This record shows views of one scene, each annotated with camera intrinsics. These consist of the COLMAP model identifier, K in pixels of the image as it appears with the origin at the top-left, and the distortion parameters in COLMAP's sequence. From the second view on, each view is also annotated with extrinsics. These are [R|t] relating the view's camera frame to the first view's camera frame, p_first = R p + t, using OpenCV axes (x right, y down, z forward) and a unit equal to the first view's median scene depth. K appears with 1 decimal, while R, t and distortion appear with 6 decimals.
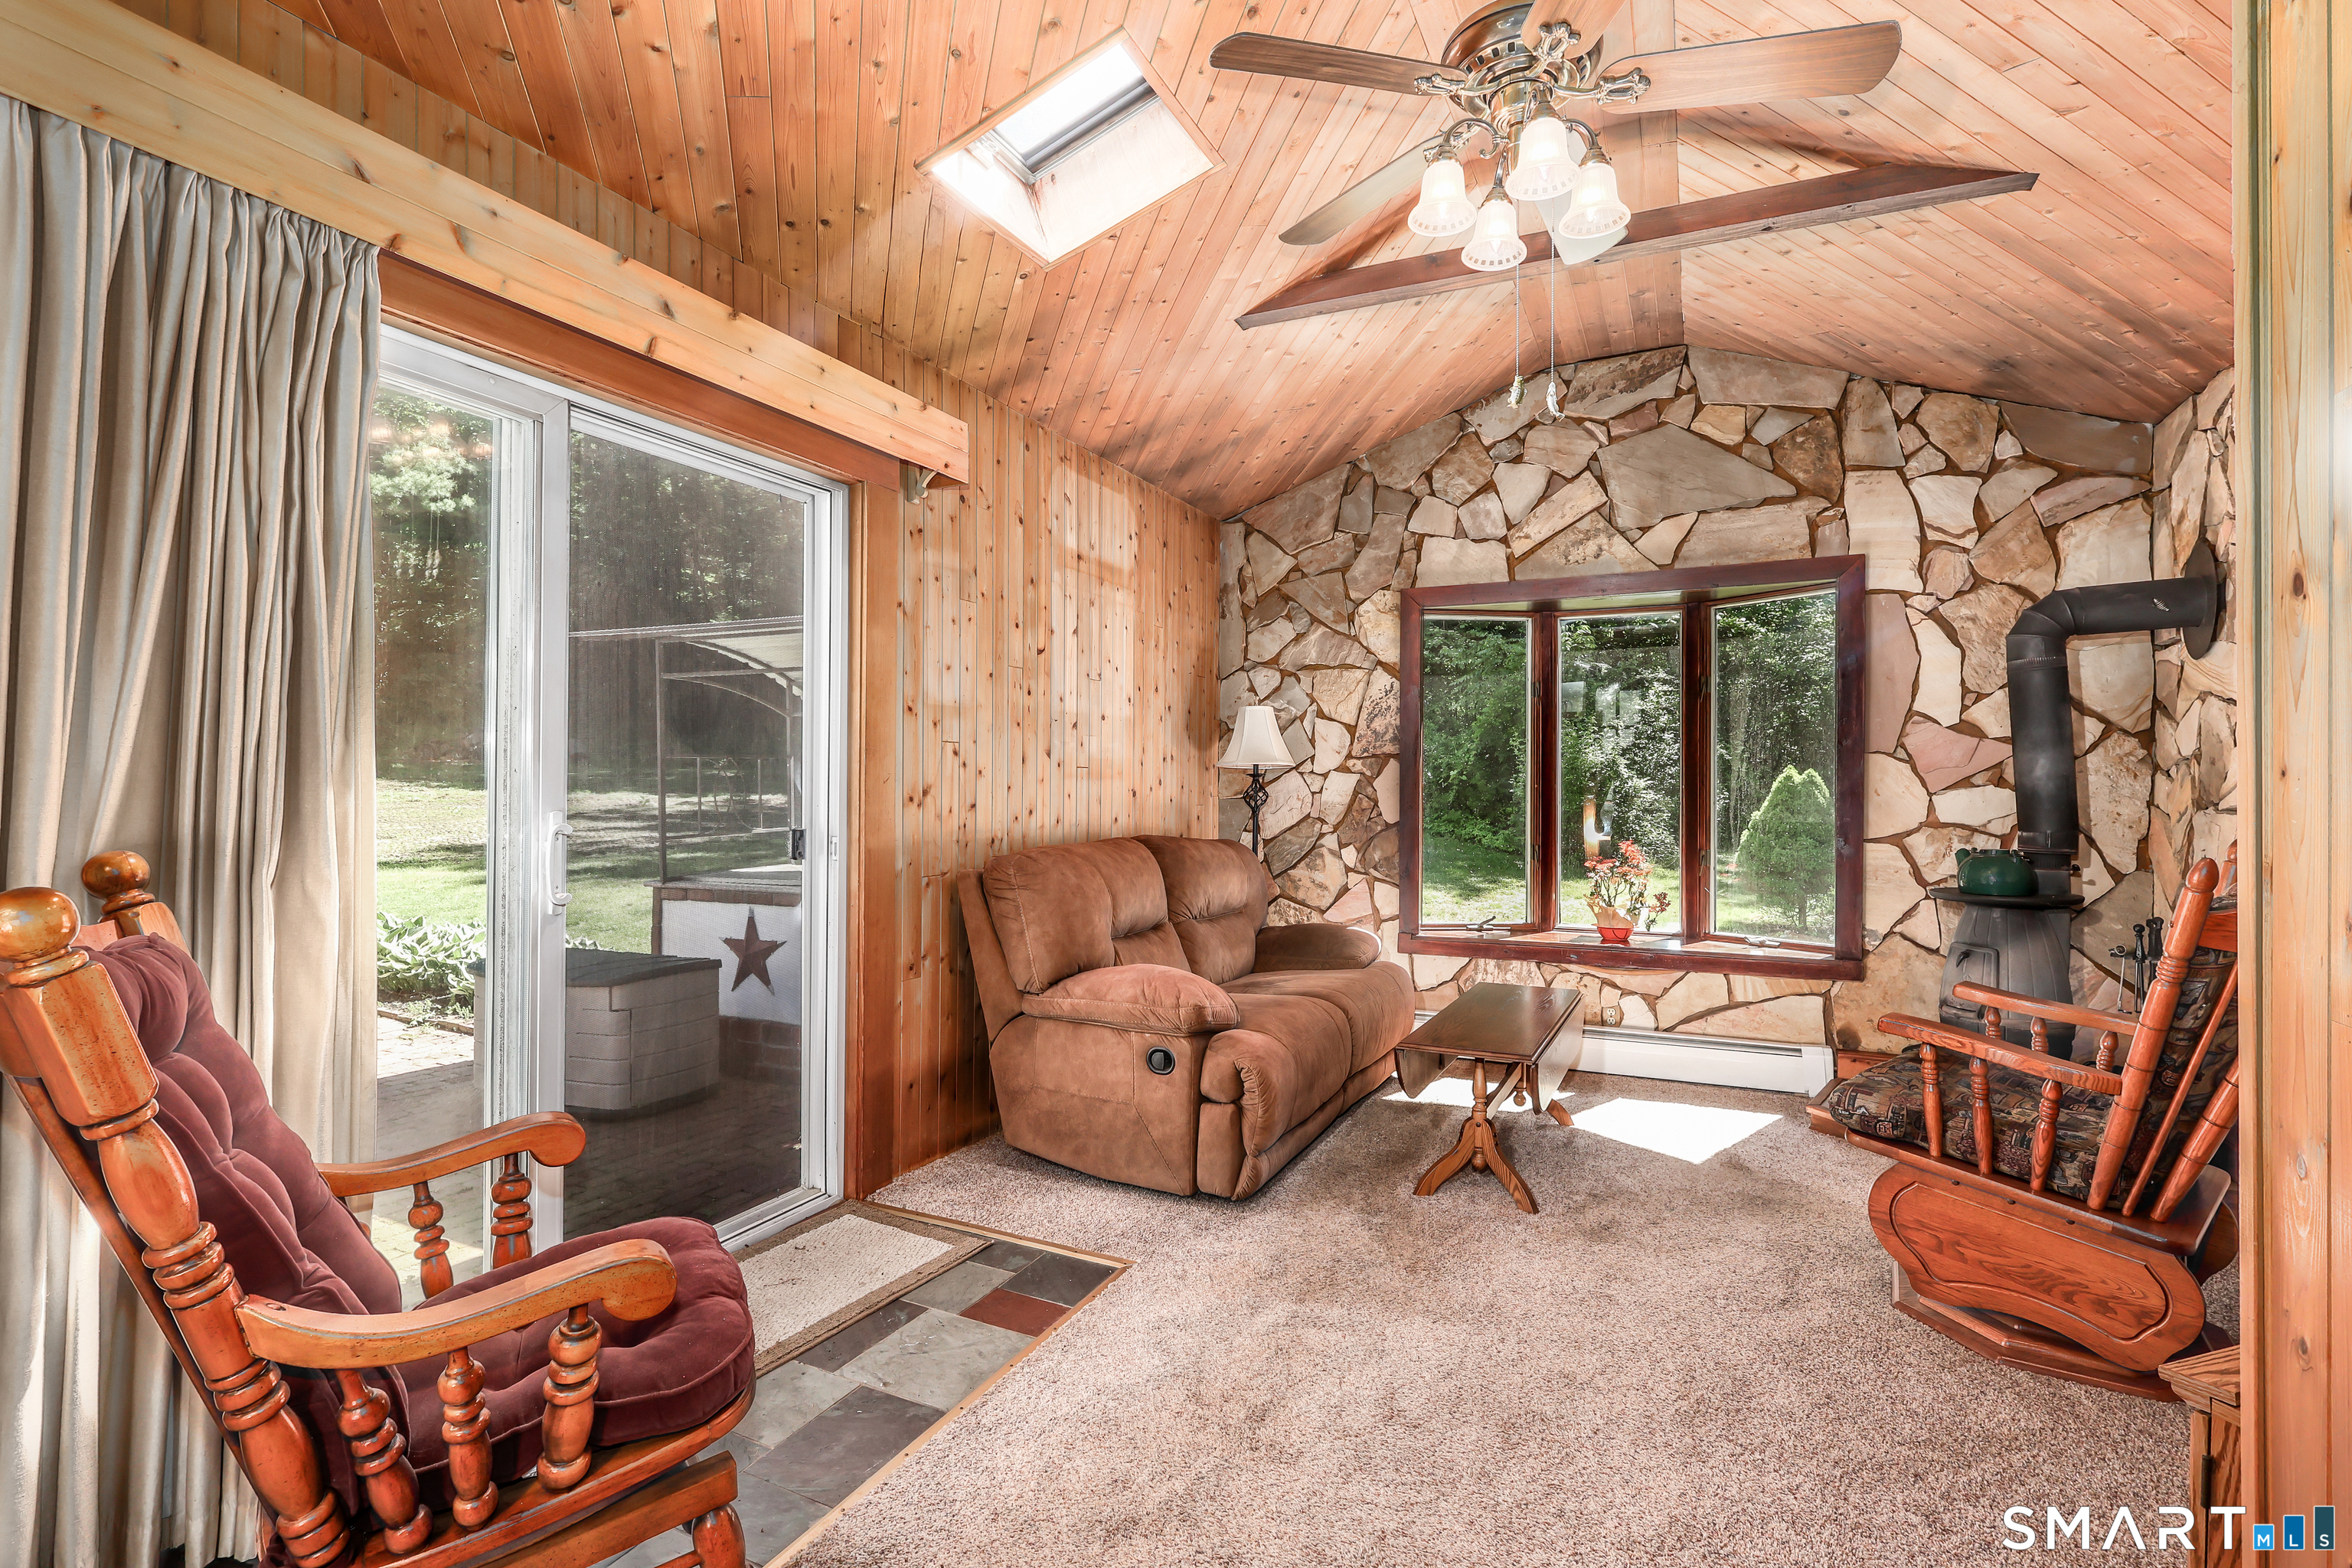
lens RADIAL K [[1088.4, 0, 1176.2], [0, 1088.4, 779.5], [0, 0, 1]] dist [0.000822, -0.000285]
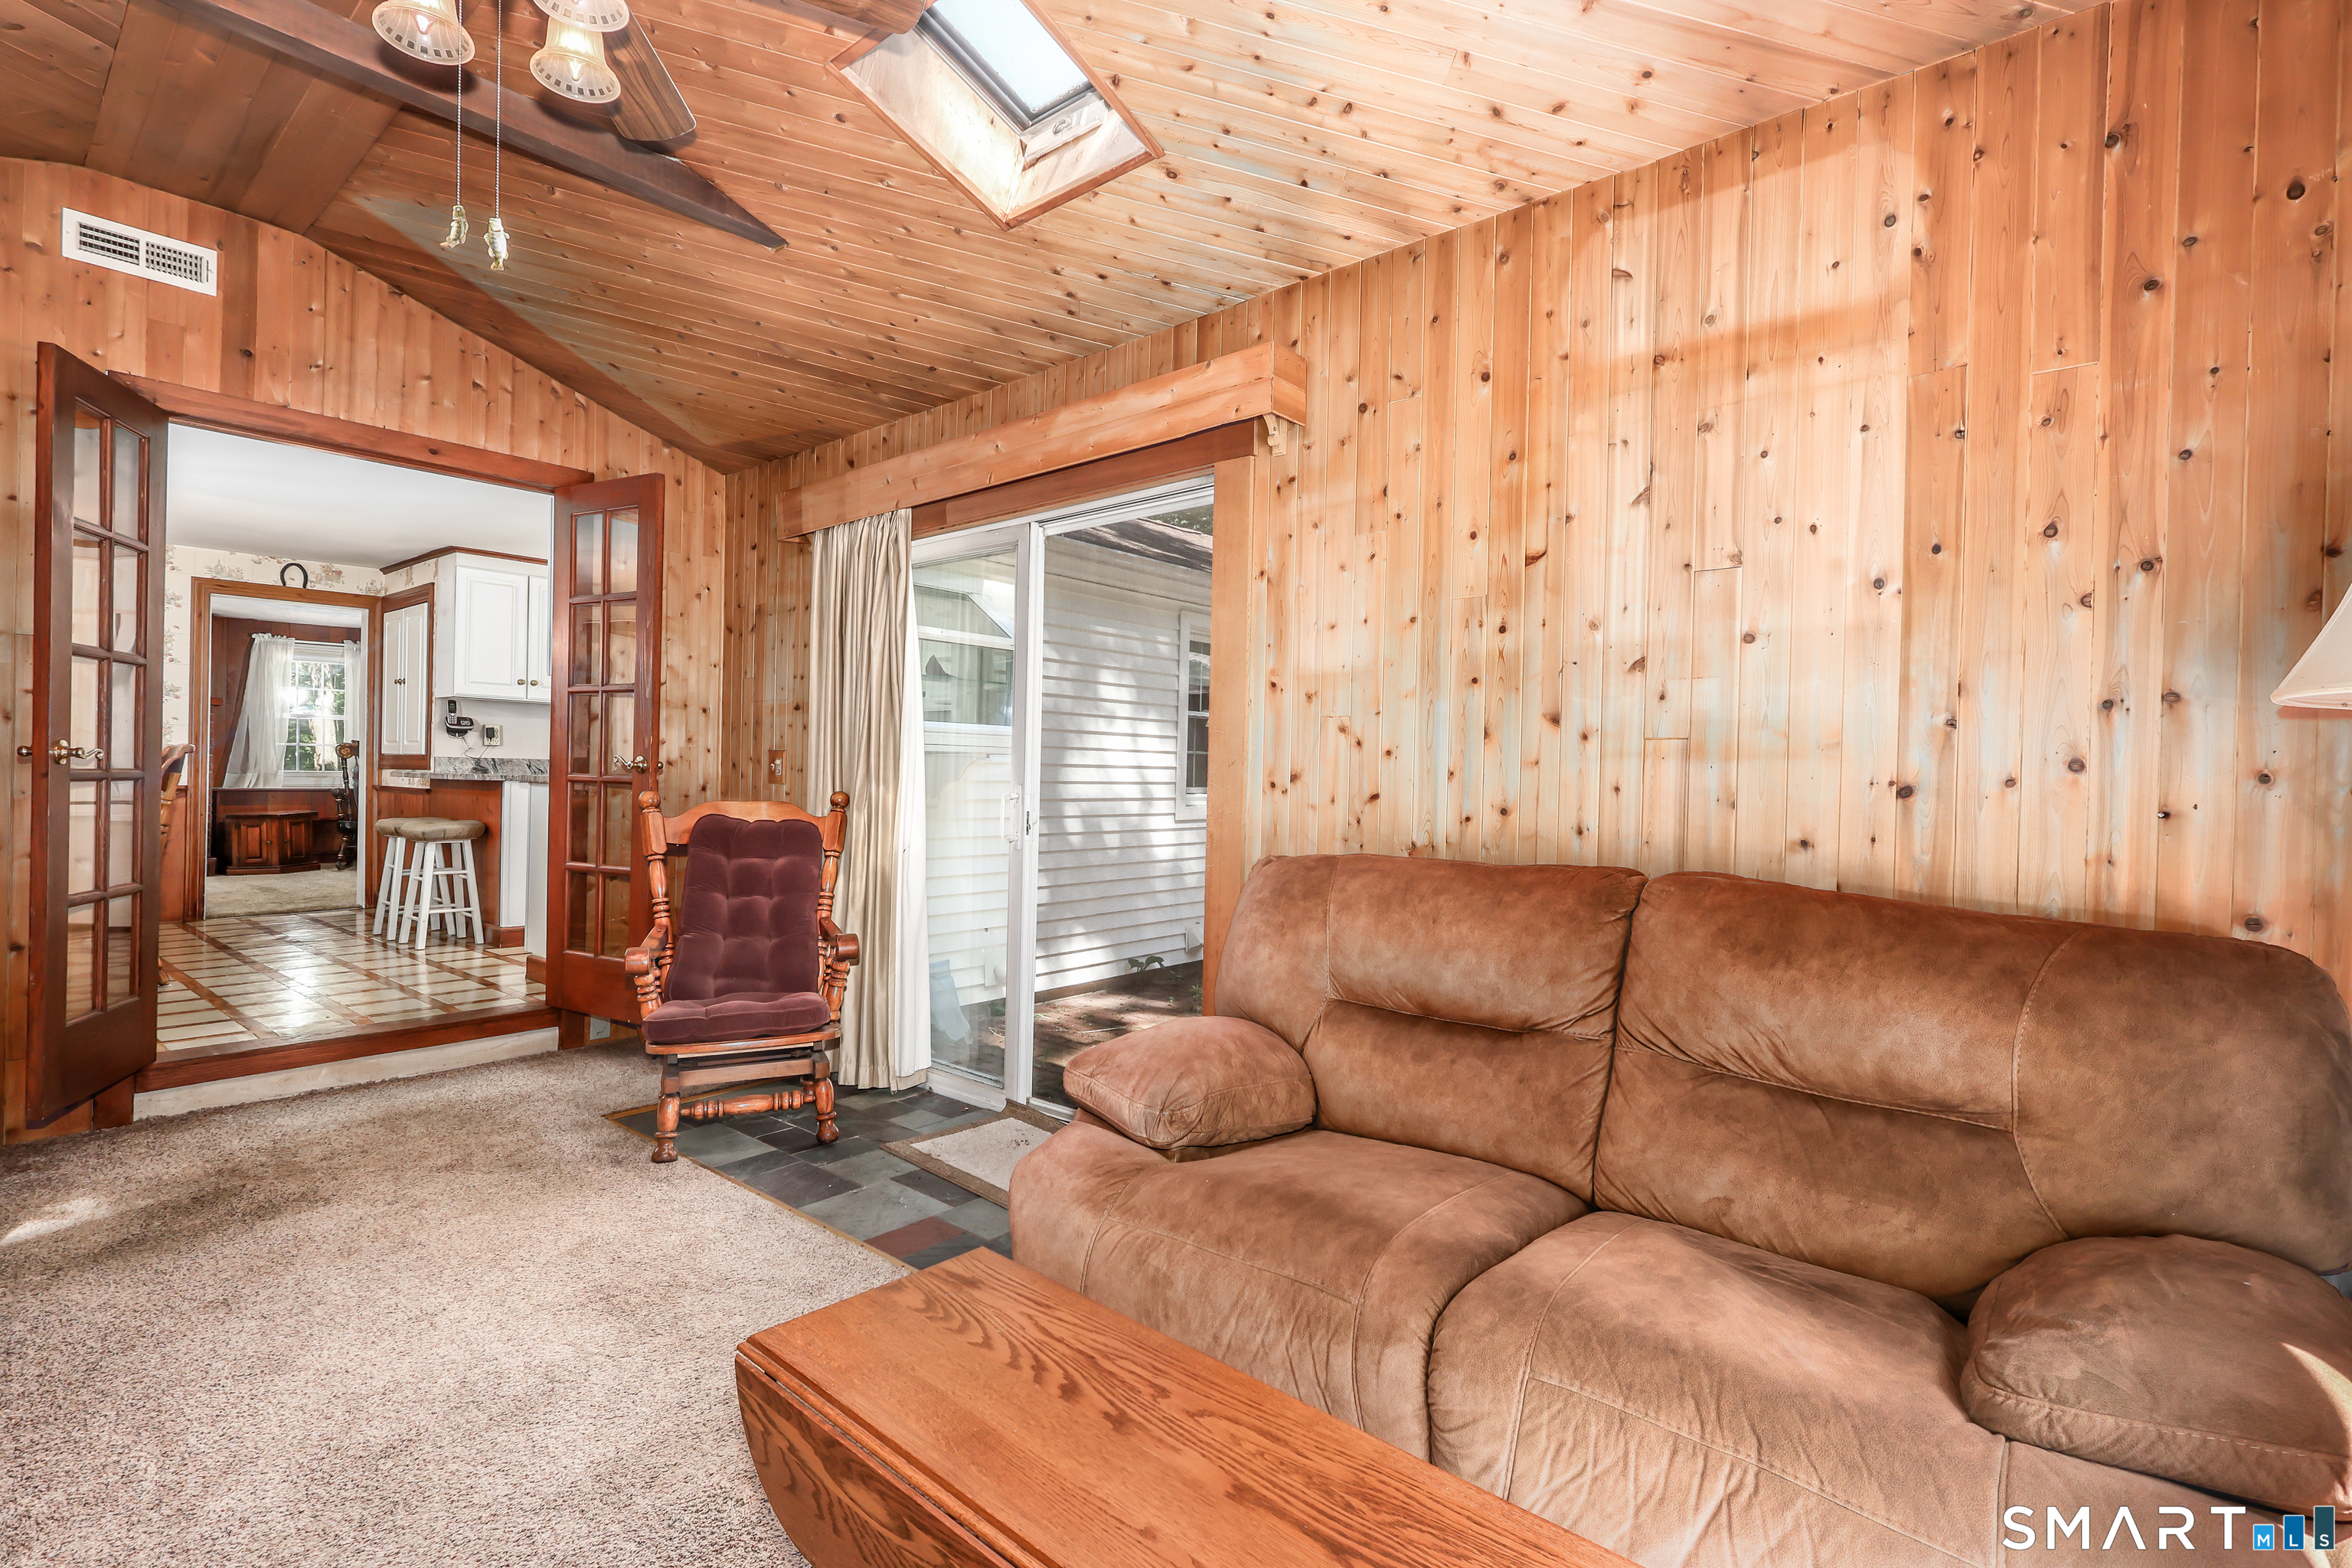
lens RADIAL K [[1088.4, 0, 1190.7], [0, 1088.4, 791.6], [0, 0, 1]] dist [0.000822, -0.000285]
pose [[-0.244452, 0.005211, -0.969647, 0.465807], [-0.009525, 0.999924, 0.007775, 0.012653], [0.969615, 0.011137, -0.244384, 0.830750]]
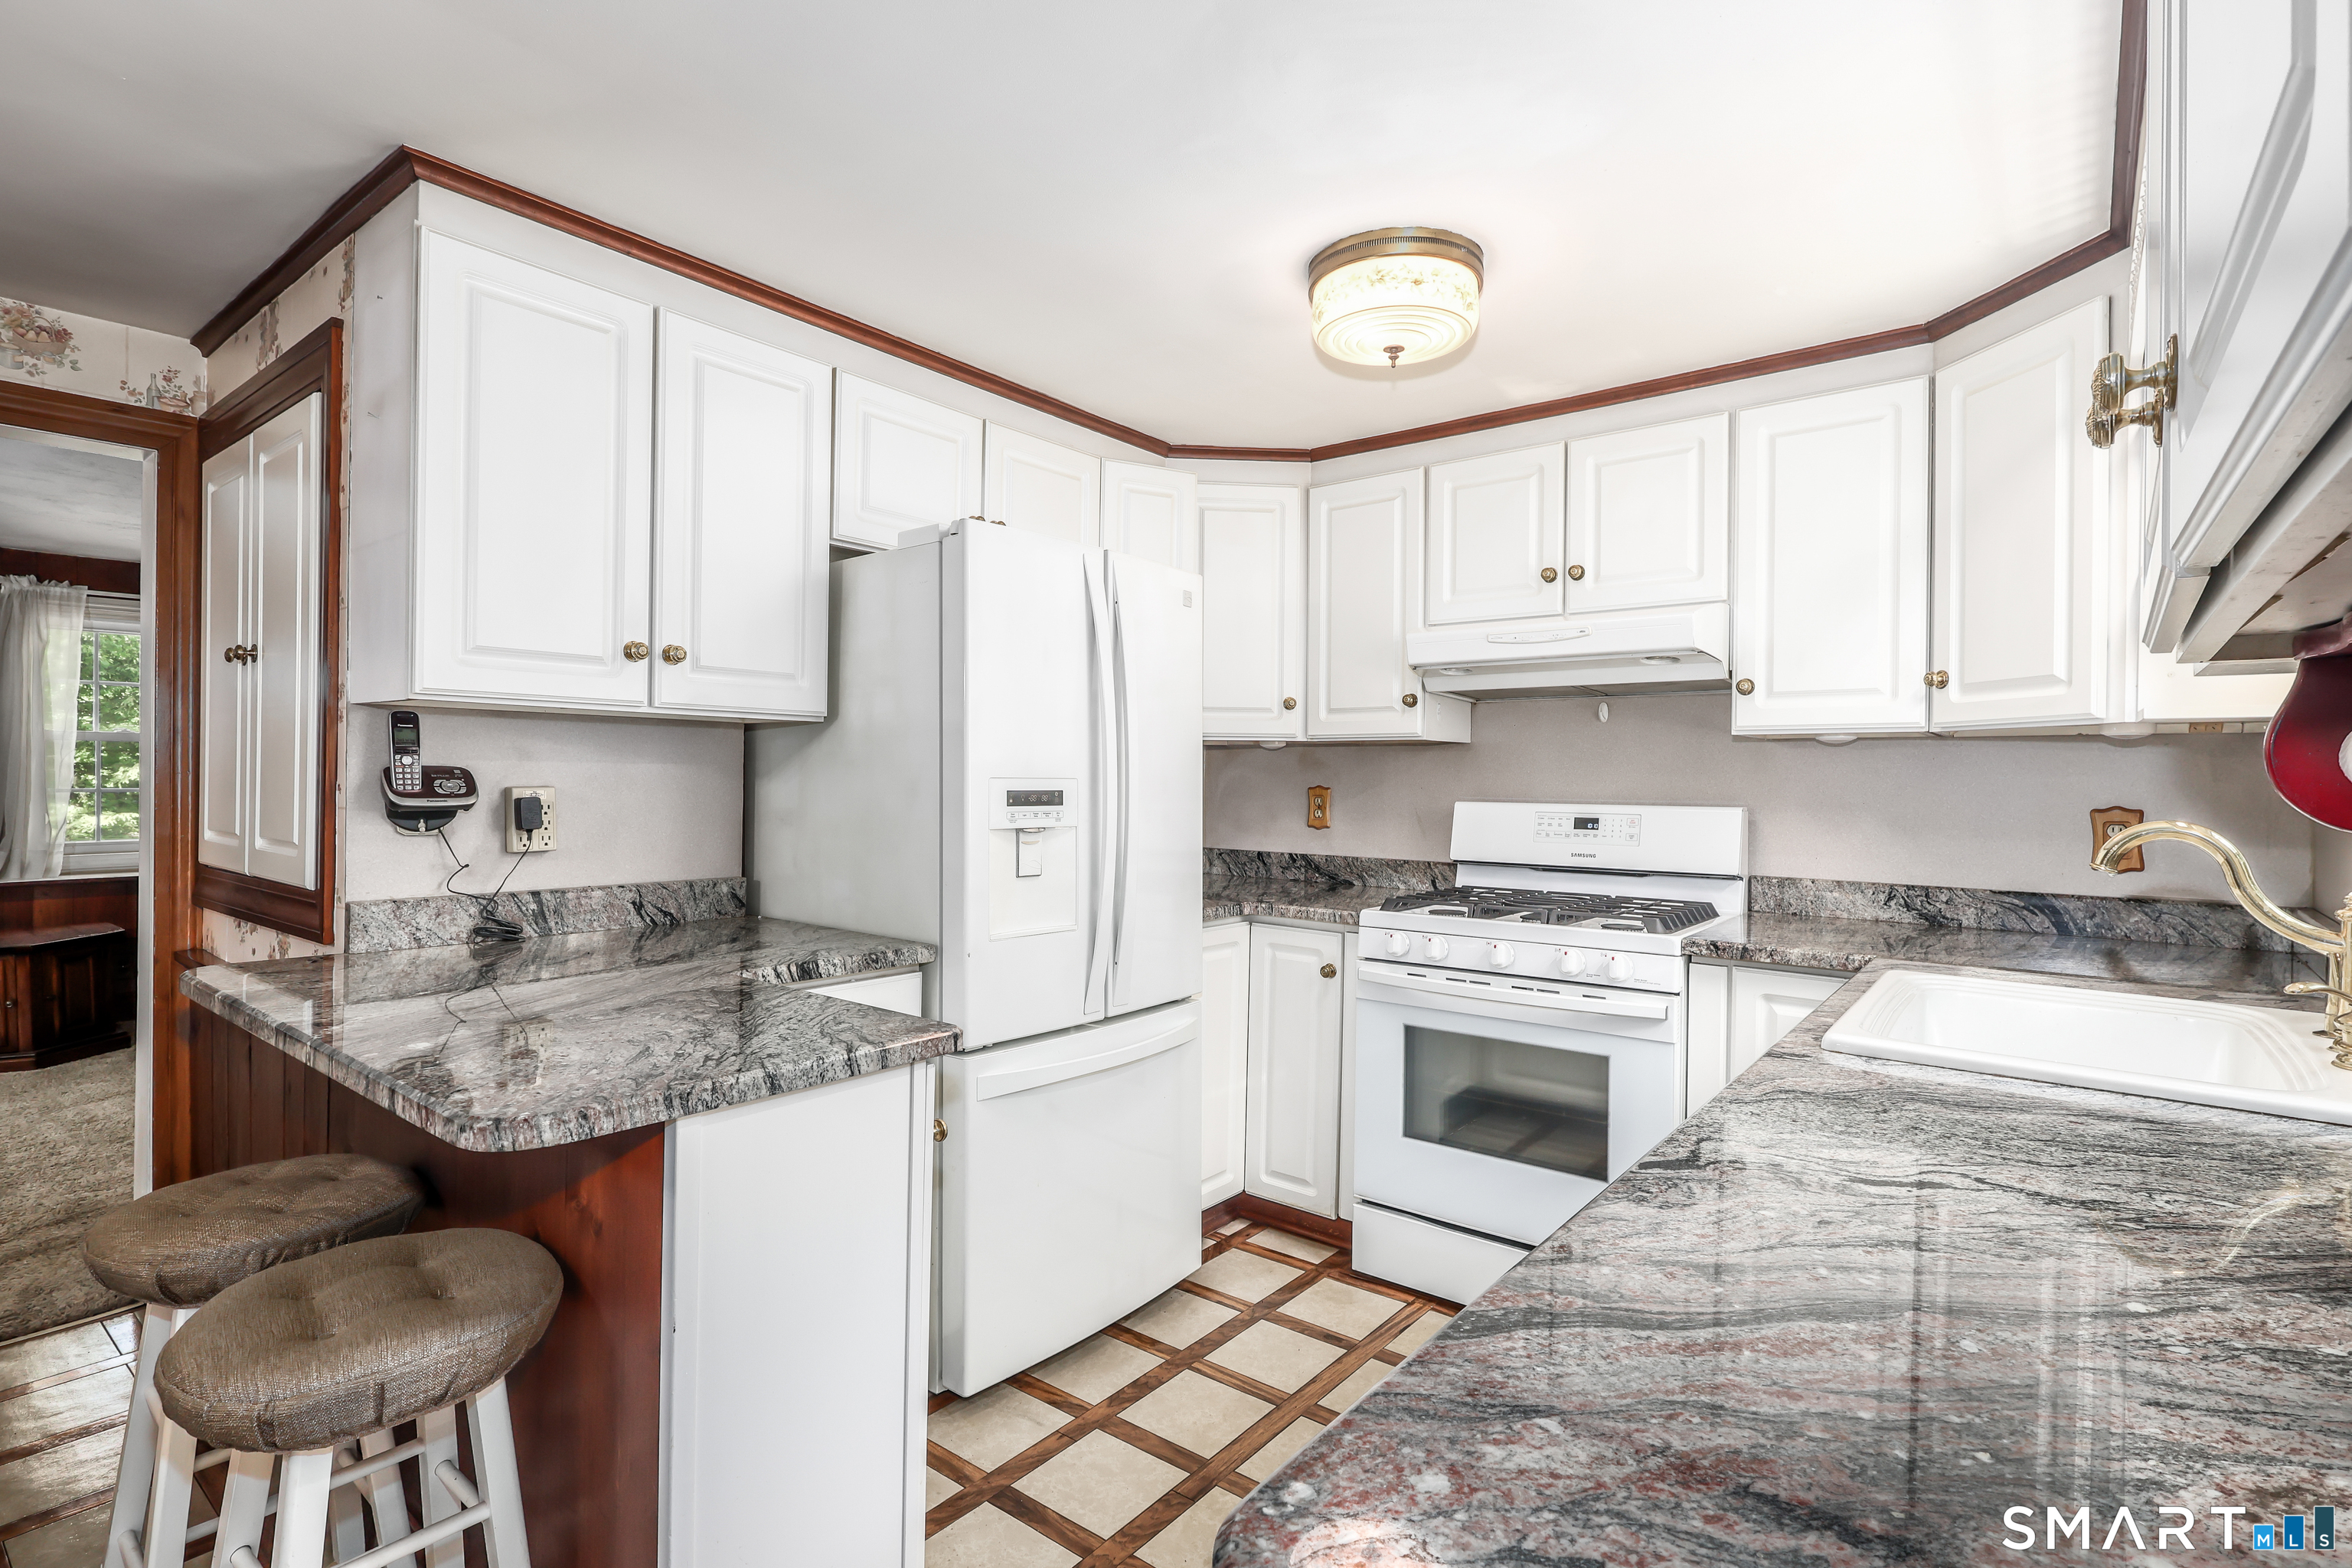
lens RADIAL K [[1126.6, 0, 1166.9], [0, 1126.6, 788.3], [0, 0, 1]] dist [0.003844, 0.001200]
pose [[-0.233588, 0.001855, -0.972334, -0.333338], [-0.004738, 0.999984, 0.003046, -0.061071], [0.972324, 0.005318, -0.233575, -0.078165]]
